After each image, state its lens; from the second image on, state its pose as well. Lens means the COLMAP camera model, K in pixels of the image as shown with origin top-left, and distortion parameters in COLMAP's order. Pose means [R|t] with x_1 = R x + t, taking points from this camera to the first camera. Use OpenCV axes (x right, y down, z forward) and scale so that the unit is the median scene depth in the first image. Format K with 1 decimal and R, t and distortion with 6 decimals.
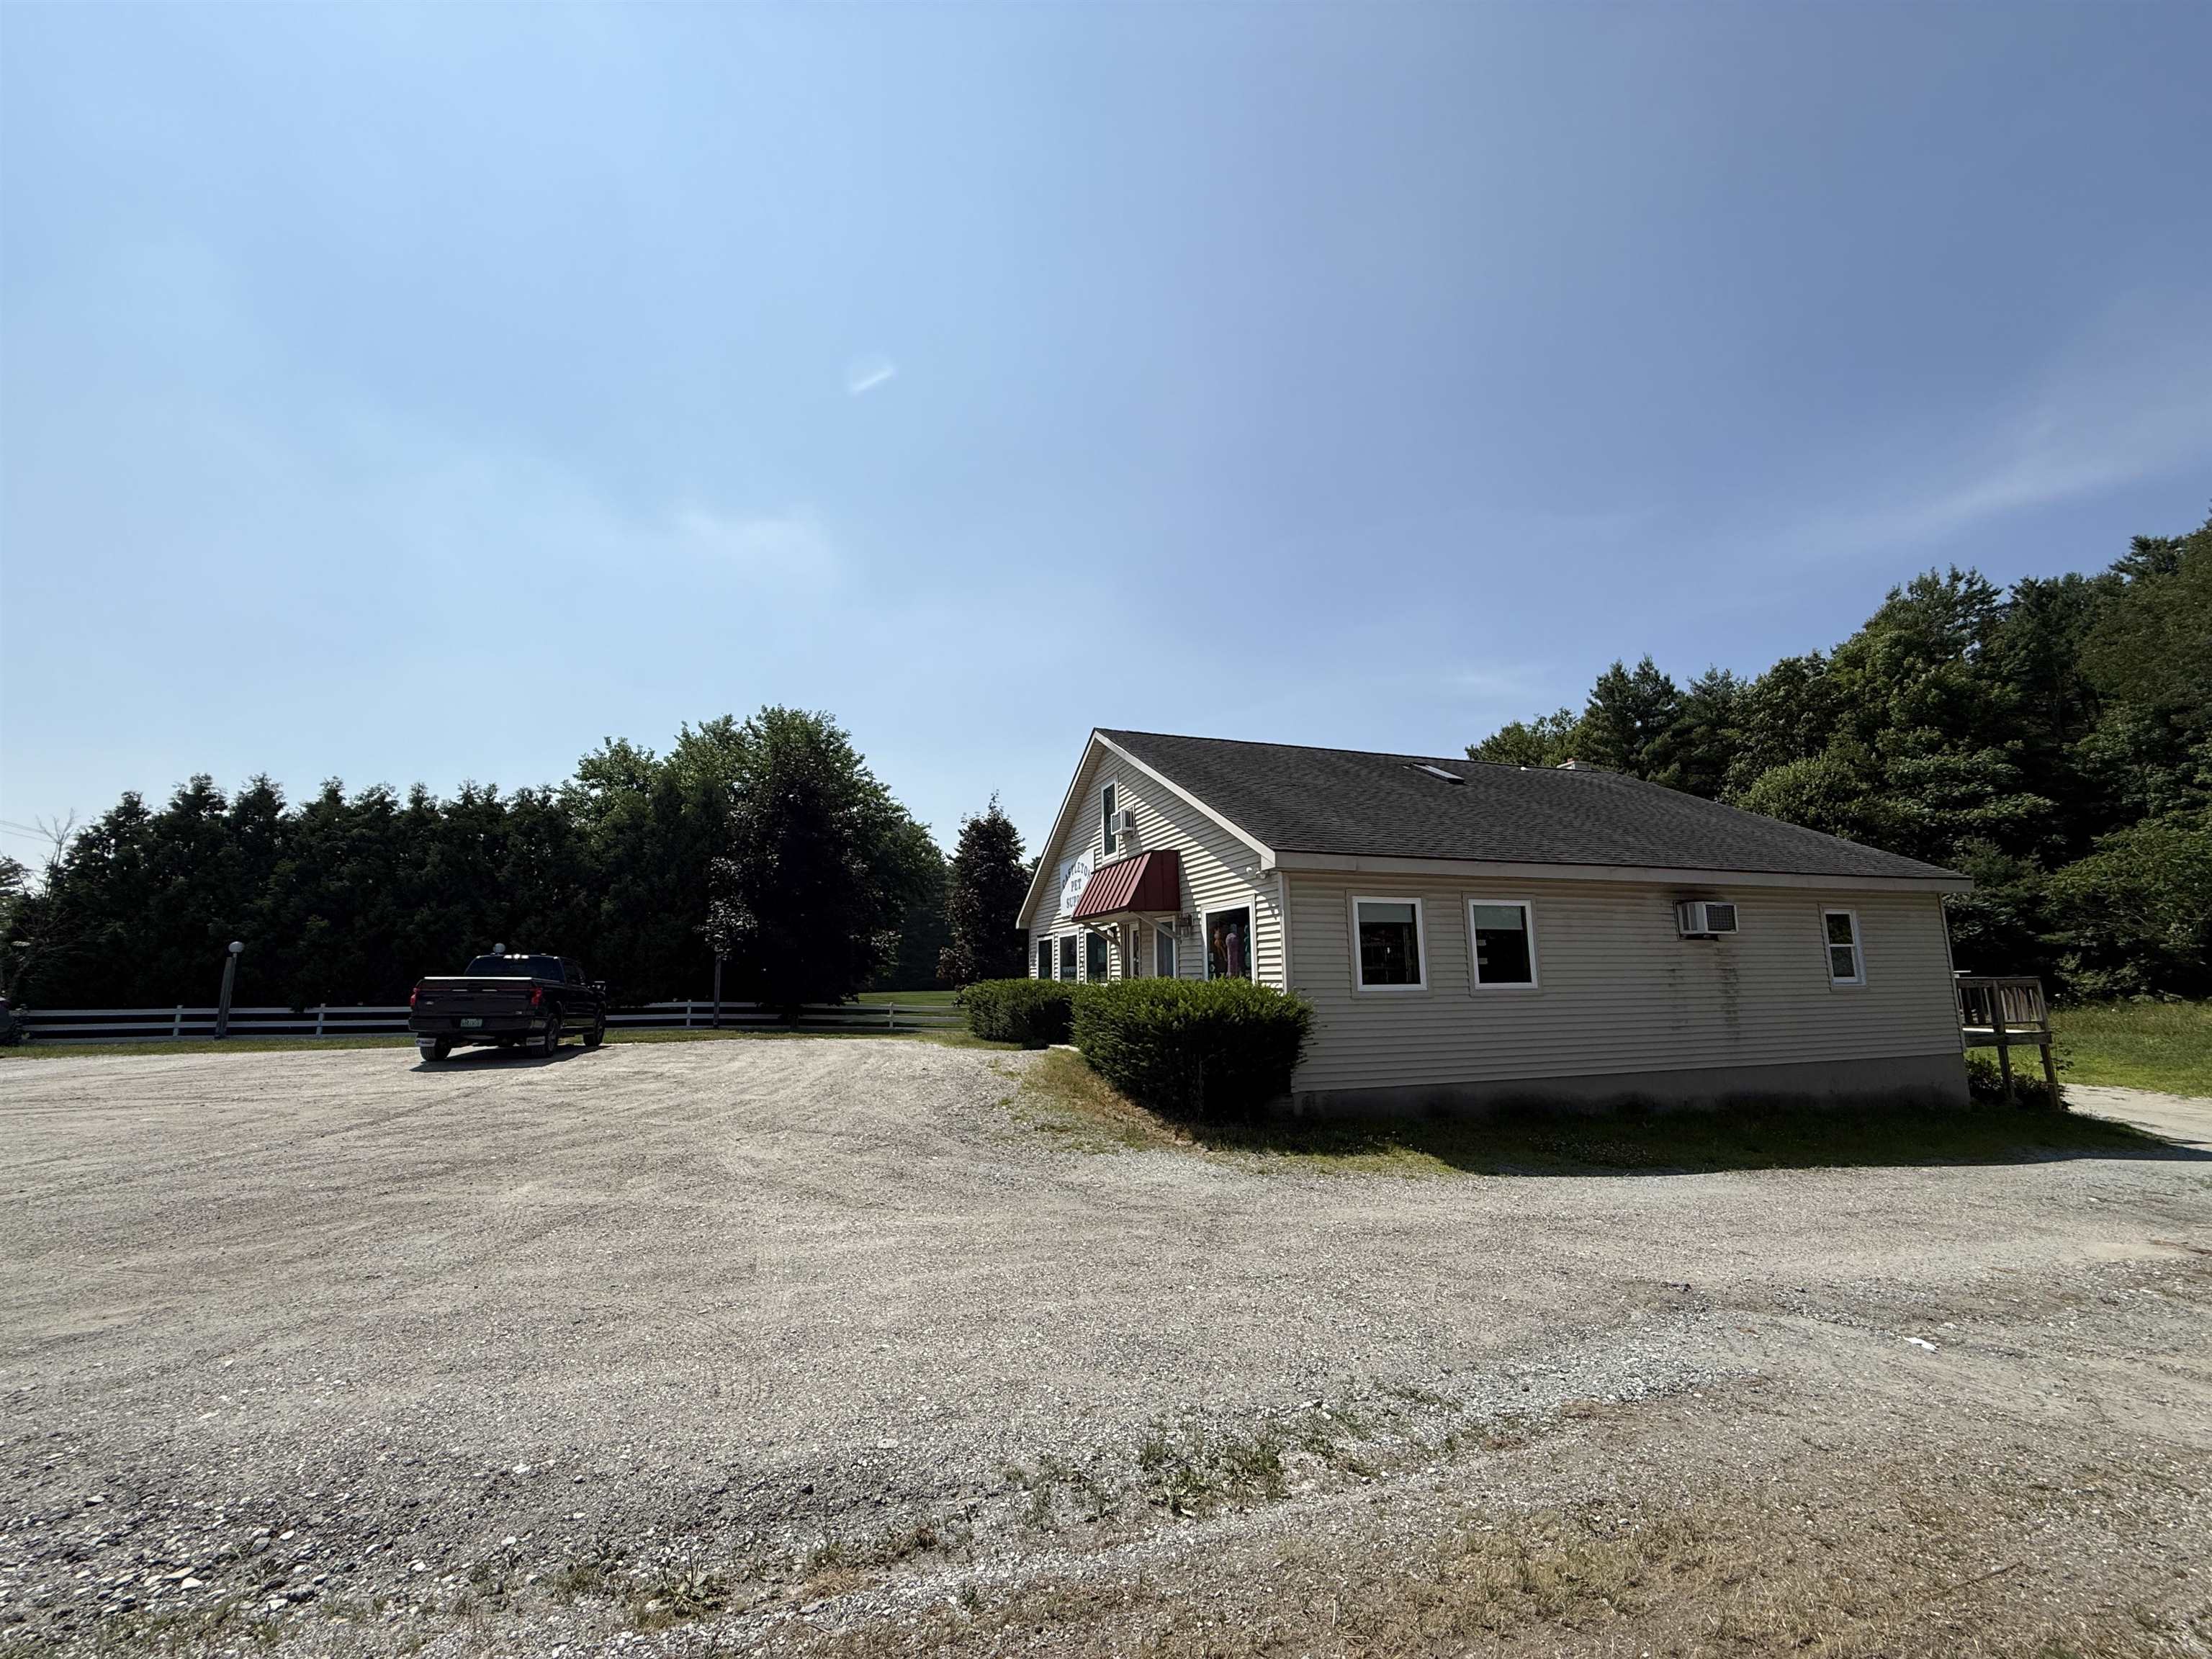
lens RADIAL K [[883.3, 0, 1106.0], [0, 883.3, 829.5], [0, 0, 1]] dist [-0.001456, 0.000169]
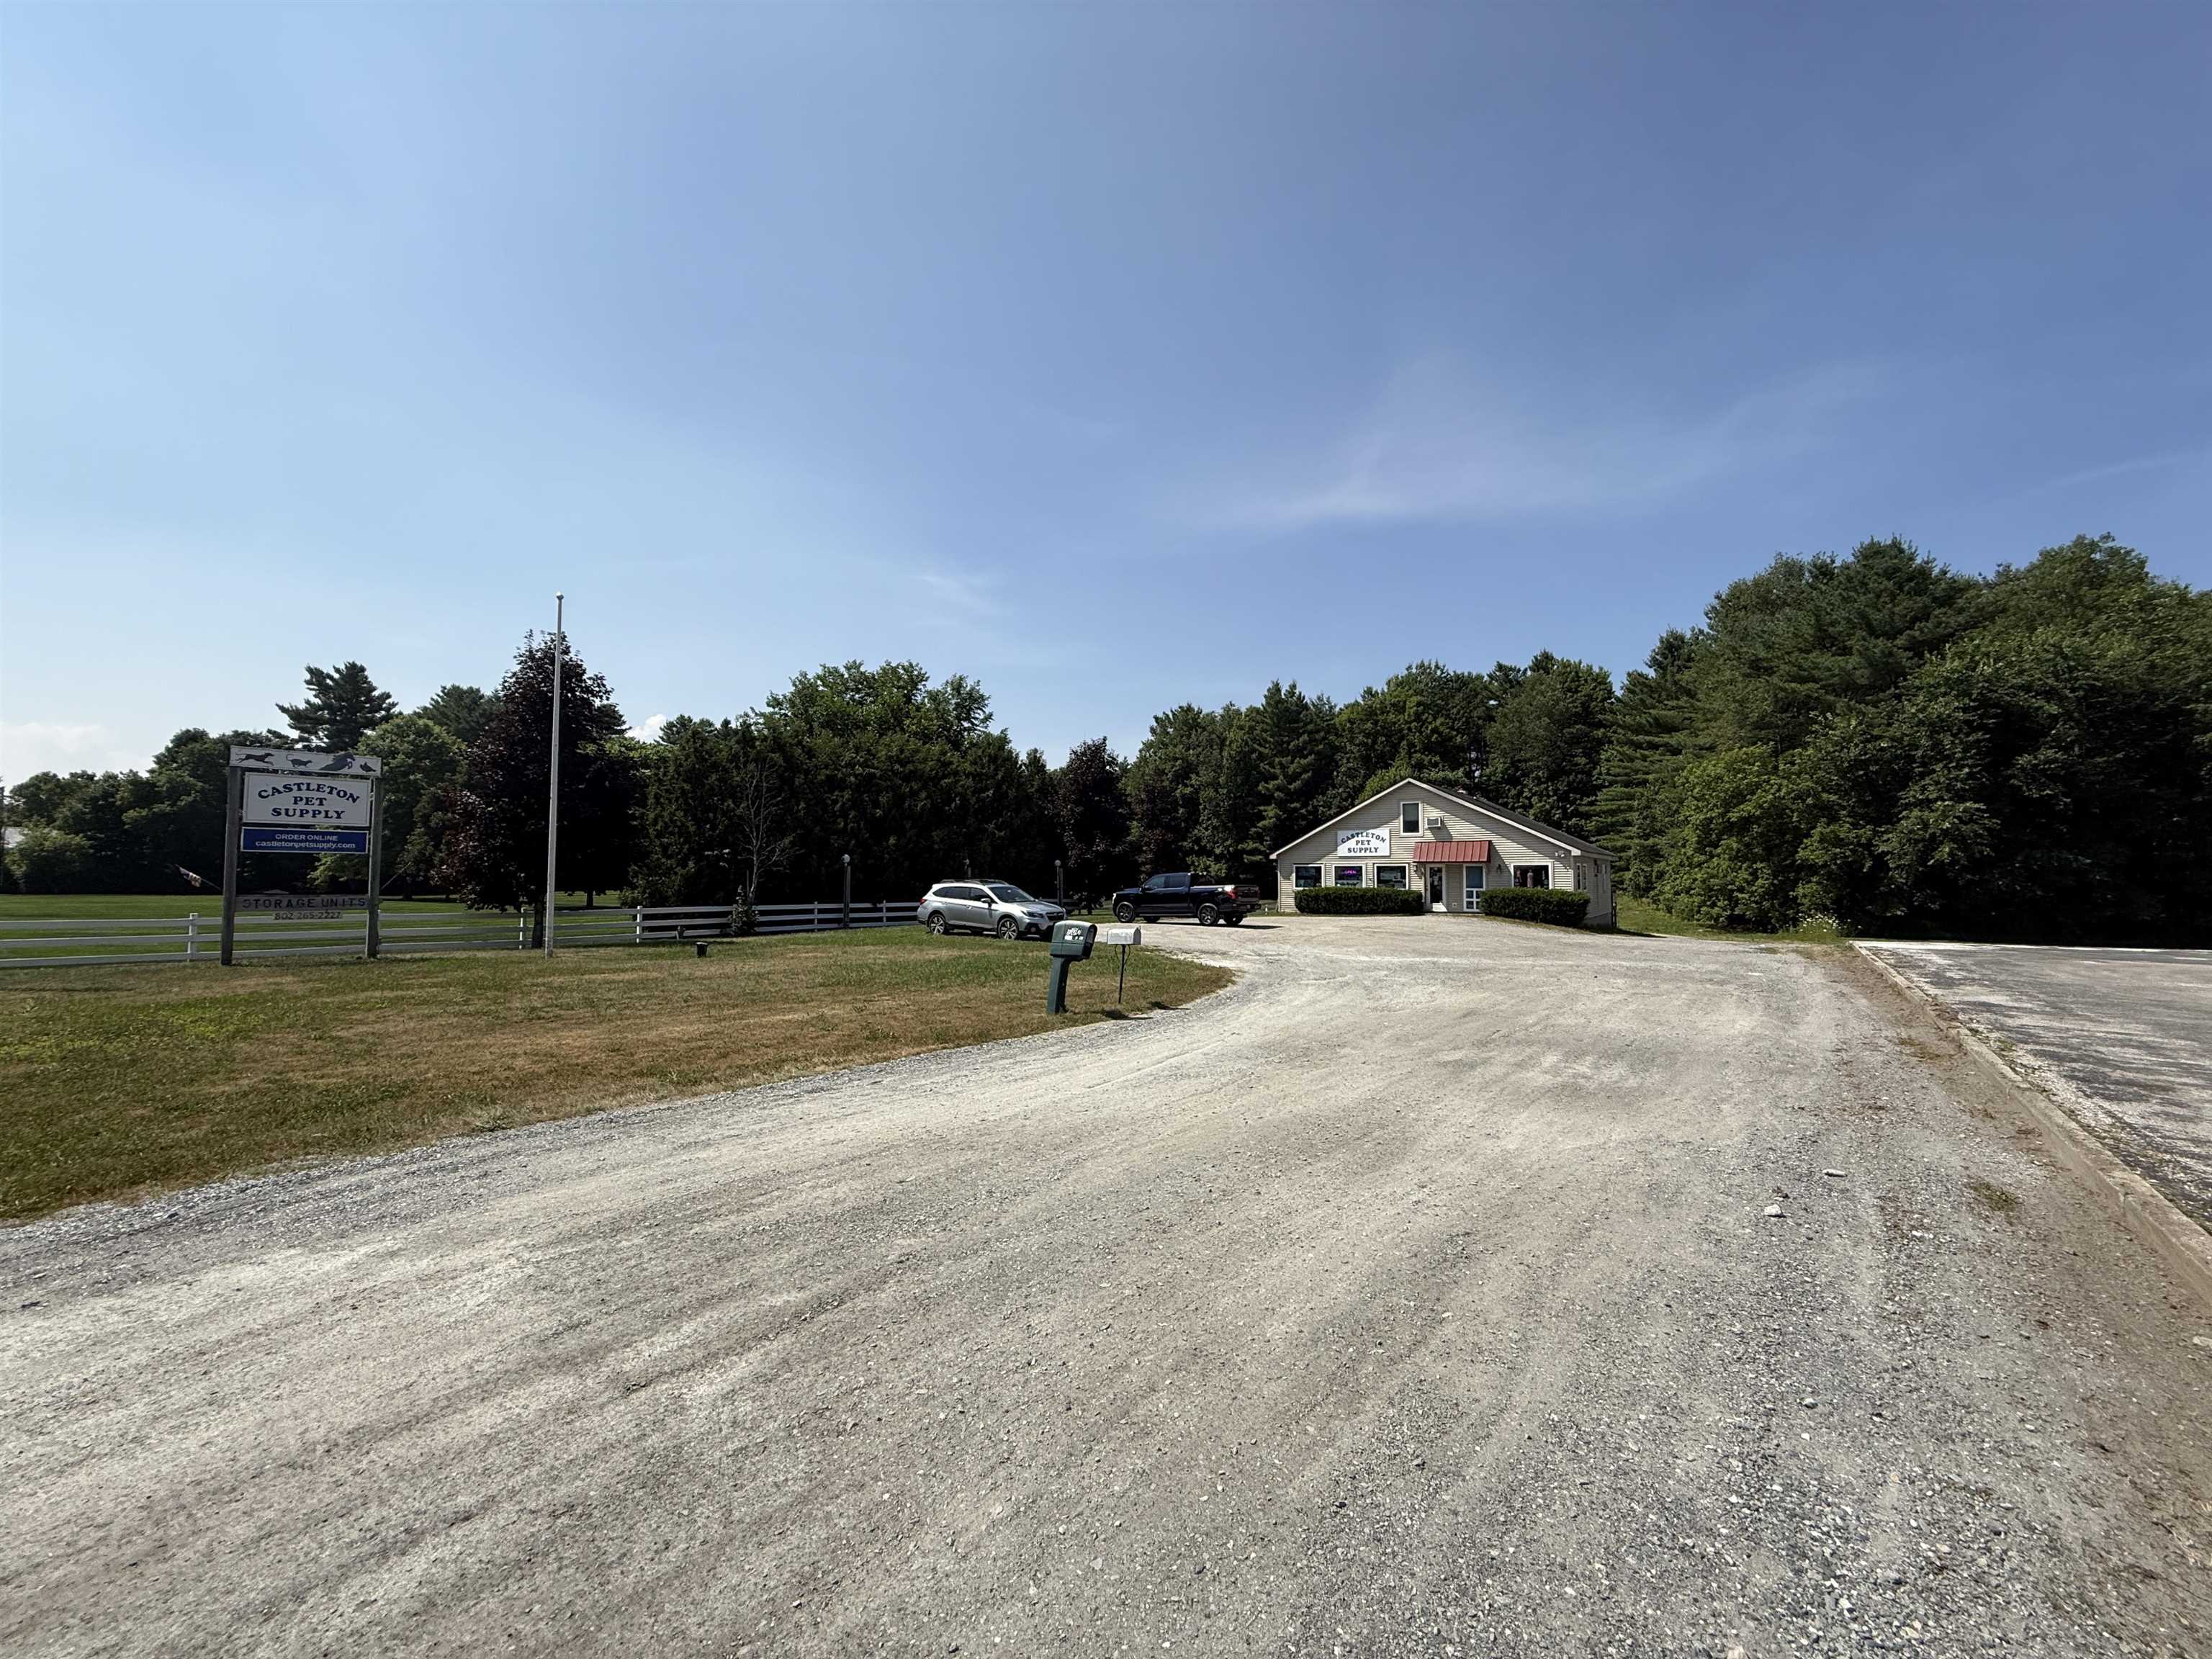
lens RADIAL K [[883.3, 0, 1106.0], [0, 883.3, 829.5], [0, 0, 1]] dist [-0.001456, 0.000169]
pose [[0.815778, 0.042005, 0.576838, -2.850050], [-0.105671, 0.991396, 0.077249, -0.108869], [-0.568631, -0.123973, 0.813197, -0.600039]]
